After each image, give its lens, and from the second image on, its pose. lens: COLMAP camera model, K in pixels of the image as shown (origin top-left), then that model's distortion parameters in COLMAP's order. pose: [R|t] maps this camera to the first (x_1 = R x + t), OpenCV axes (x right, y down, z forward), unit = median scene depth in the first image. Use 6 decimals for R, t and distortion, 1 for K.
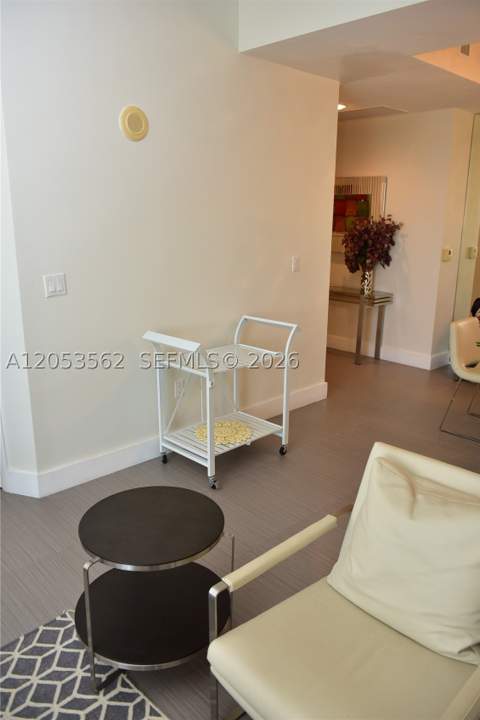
lens RADIAL K [[565.4, 0, 239.6], [0, 565.4, 359.7], [0, 0, 1]] dist [0.007925, 0.001832]
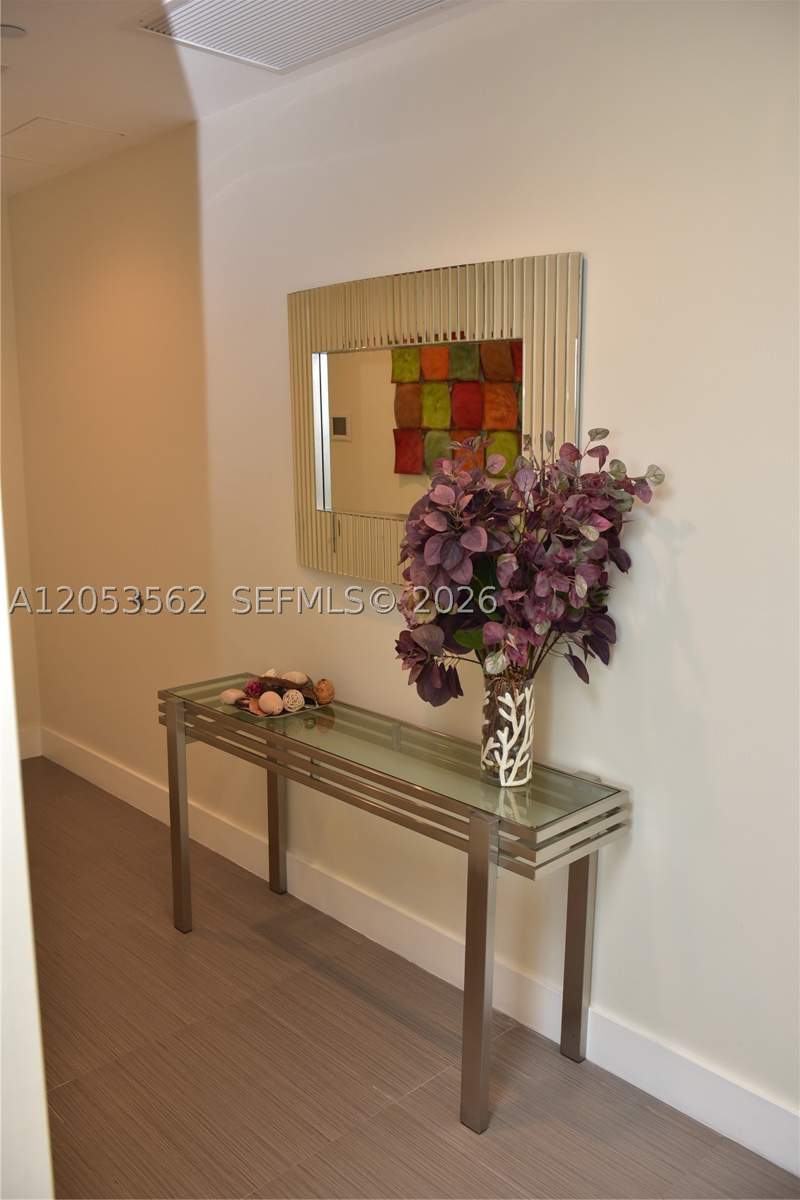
lens RADIAL K [[1010.9, 0, 400.1], [0, 1010.9, 600.4], [0, 0, 1]] dist [-0.026872, 0.006535]
pose [[0.999883, -0.011500, 0.010131, 0.183249], [0.012284, 0.996635, -0.081036, -0.161153], [-0.009165, 0.081151, 0.996660, 0.622850]]
